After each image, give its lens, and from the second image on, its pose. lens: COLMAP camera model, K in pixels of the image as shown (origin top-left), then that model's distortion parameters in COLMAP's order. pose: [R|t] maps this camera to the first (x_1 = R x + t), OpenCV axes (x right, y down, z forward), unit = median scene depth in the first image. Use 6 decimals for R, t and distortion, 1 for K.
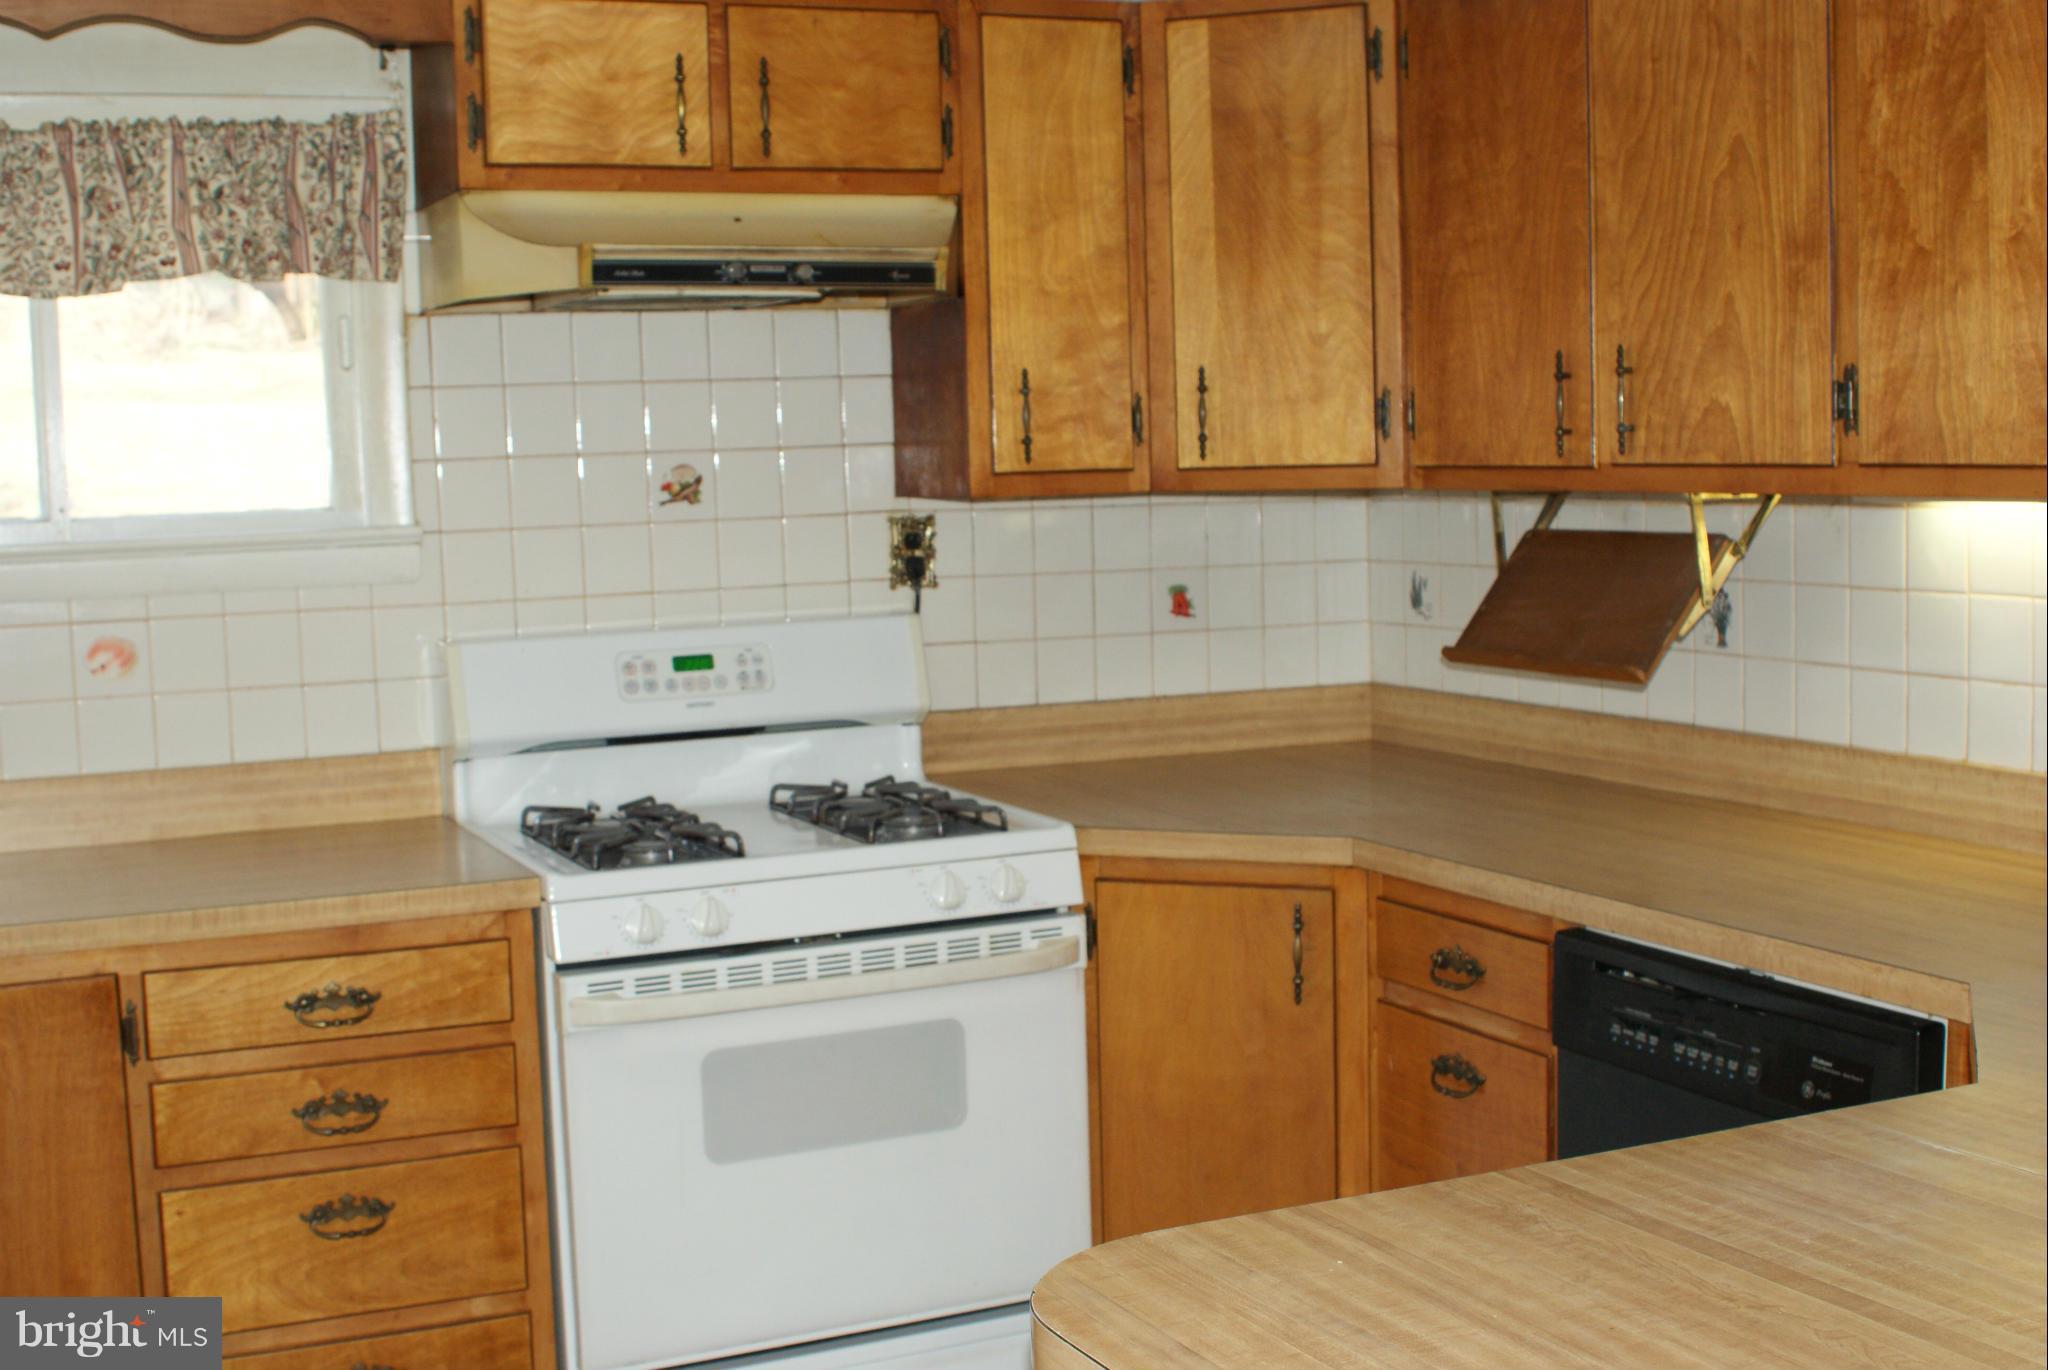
lens RADIAL K [[2510.3, 0, 1018.7], [0, 2510.3, 690.7], [0, 0, 1]] dist [-0.157713, 0.177848]
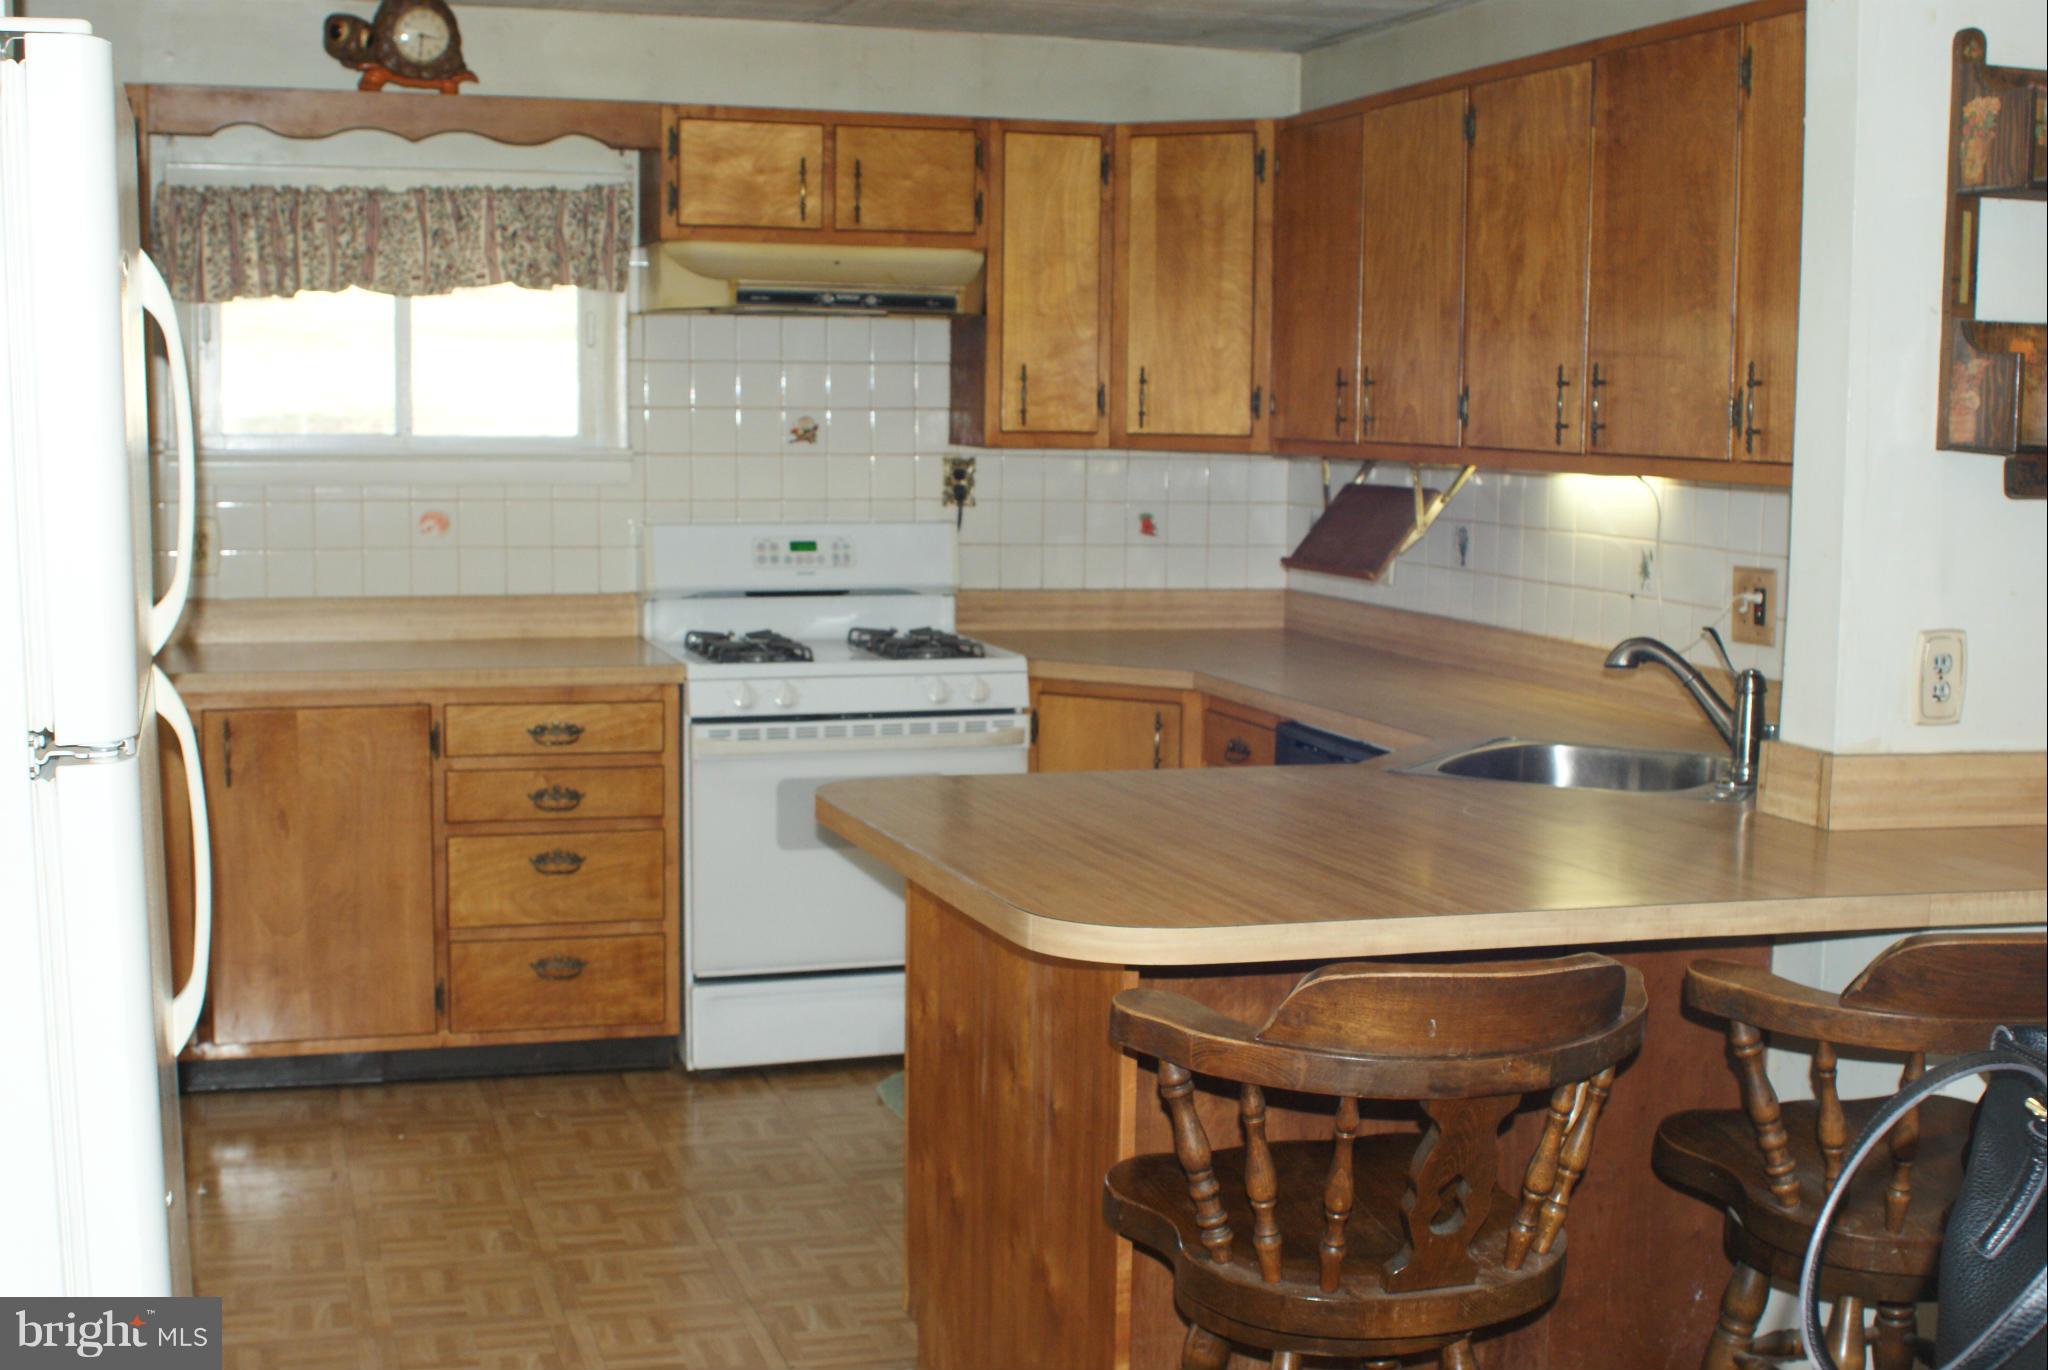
lens RADIAL K [[2510.3, 0, 1018.7], [0, 2510.3, 690.7], [0, 0, 1]] dist [-0.157713, 0.177848]
pose [[0.992223, 0.053631, -0.112327, 0.202905], [-0.051658, 0.998456, 0.020397, 0.044485], [0.113248, -0.014436, 0.993462, -0.585101]]
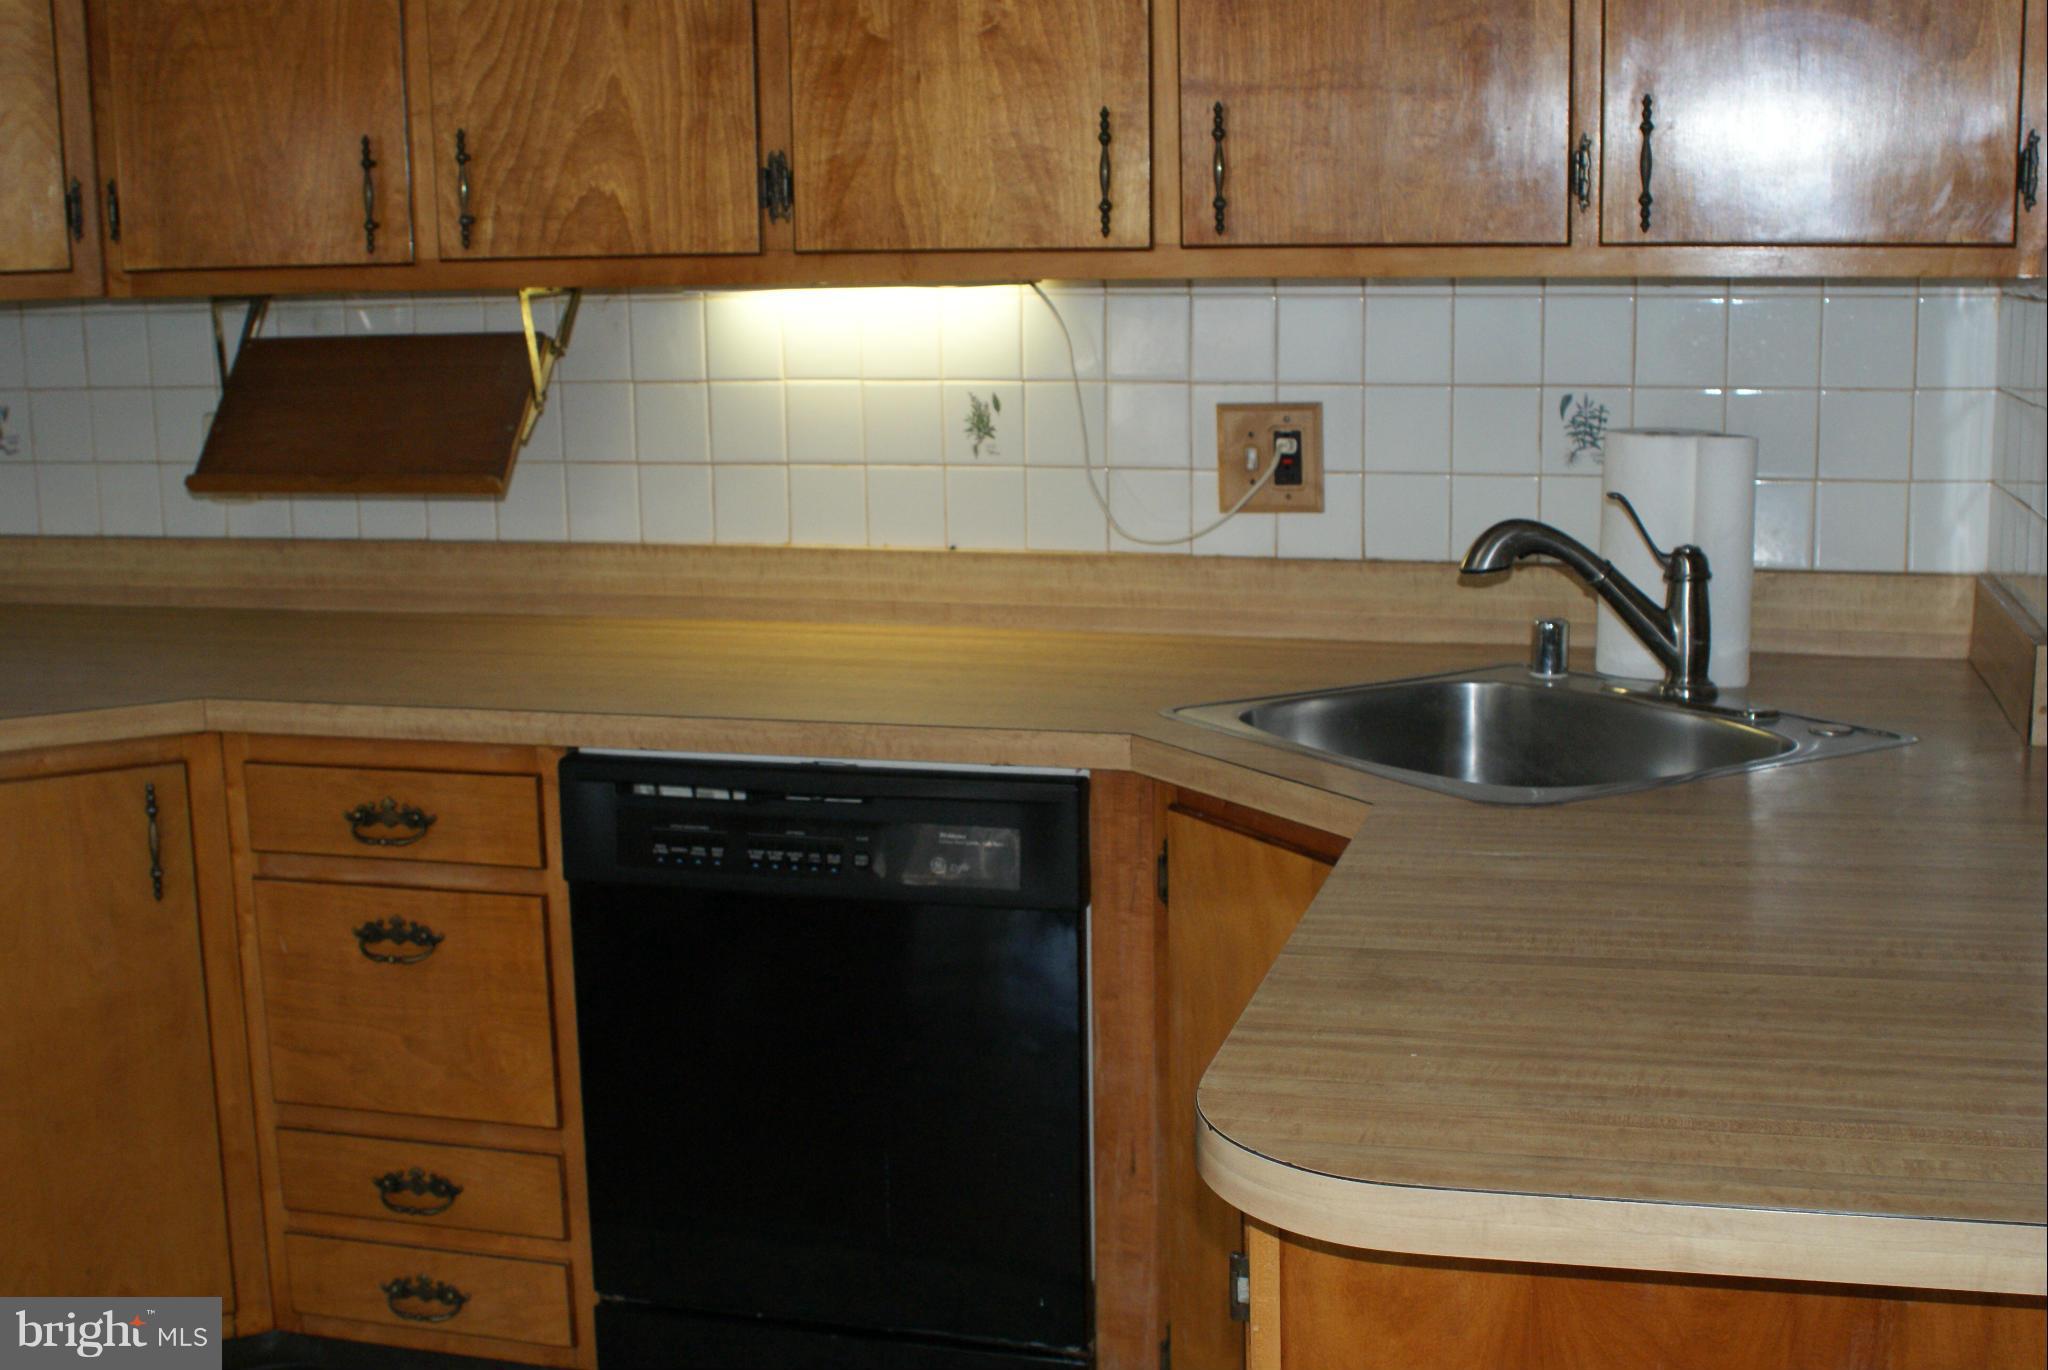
lens RADIAL K [[2510.3, 0, 1018.7], [0, 2510.3, 690.7], [0, 0, 1]] dist [-0.157713, 0.177848]
pose [[0.653638, -0.128247, 0.745862, -0.321592], [0.075777, 0.991675, 0.104105, -0.011704], [-0.753004, -0.011528, 0.657915, 0.224625]]
